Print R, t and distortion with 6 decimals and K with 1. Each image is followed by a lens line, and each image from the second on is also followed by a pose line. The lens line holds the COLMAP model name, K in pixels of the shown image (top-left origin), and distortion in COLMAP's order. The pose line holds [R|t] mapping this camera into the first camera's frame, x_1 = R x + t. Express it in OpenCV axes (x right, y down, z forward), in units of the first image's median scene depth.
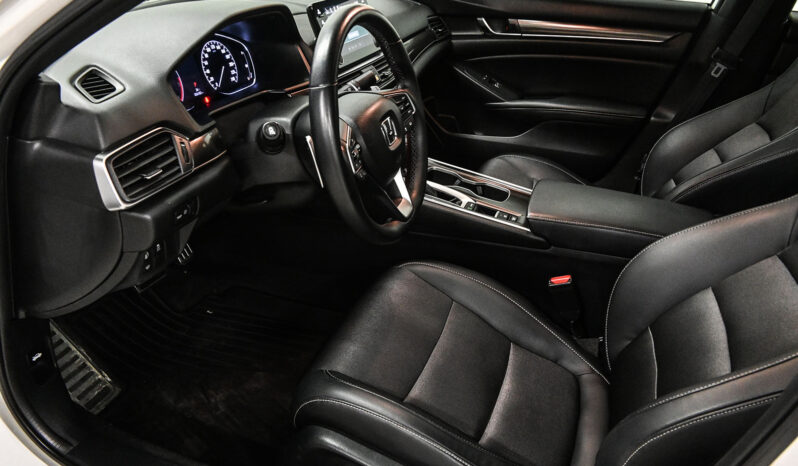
lens RADIAL K [[600.8, 0, 399.9], [0, 600.8, 234.7], [0, 0, 1]] dist [0.002782, -0.002993]
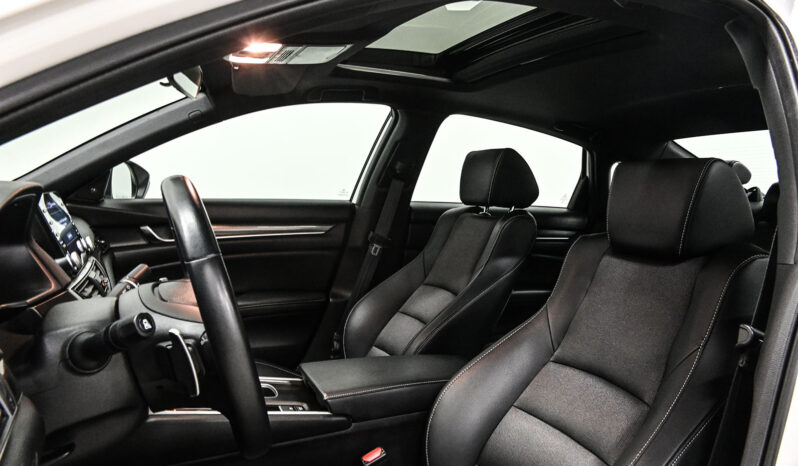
lens RADIAL K [[600.8, 0, 397.1], [0, 600.8, 238.7], [0, 0, 1]] dist [0.002782, -0.002993]
pose [[0.744032, -0.079779, 0.663364, -0.219263], [0.310047, 0.920701, -0.237024, -0.001734], [-0.591850, 0.382027, 0.709766, 0.132298]]
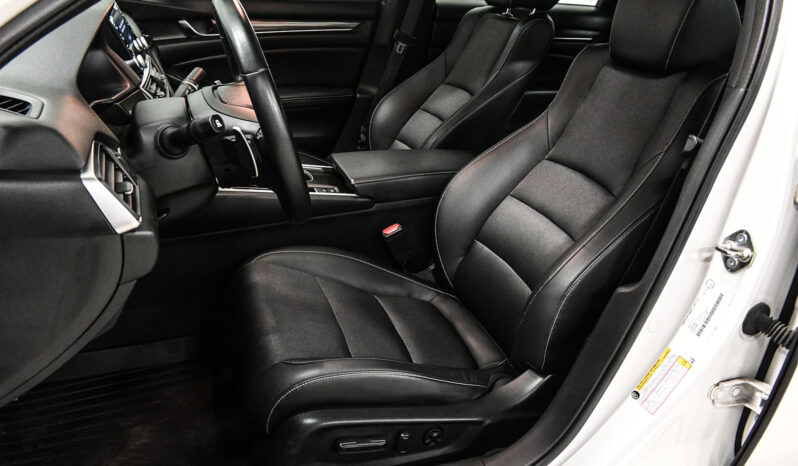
lens RADIAL K [[600.8, 0, 400.5], [0, 600.8, 234.0], [0, 0, 1]] dist [0.002782, -0.002993]
pose [[0.774991, -0.267409, 0.572609, -0.280137], [0.278241, 0.957901, 0.070759, 0.004717], [-0.567425, 0.104486, 0.816769, 0.032960]]
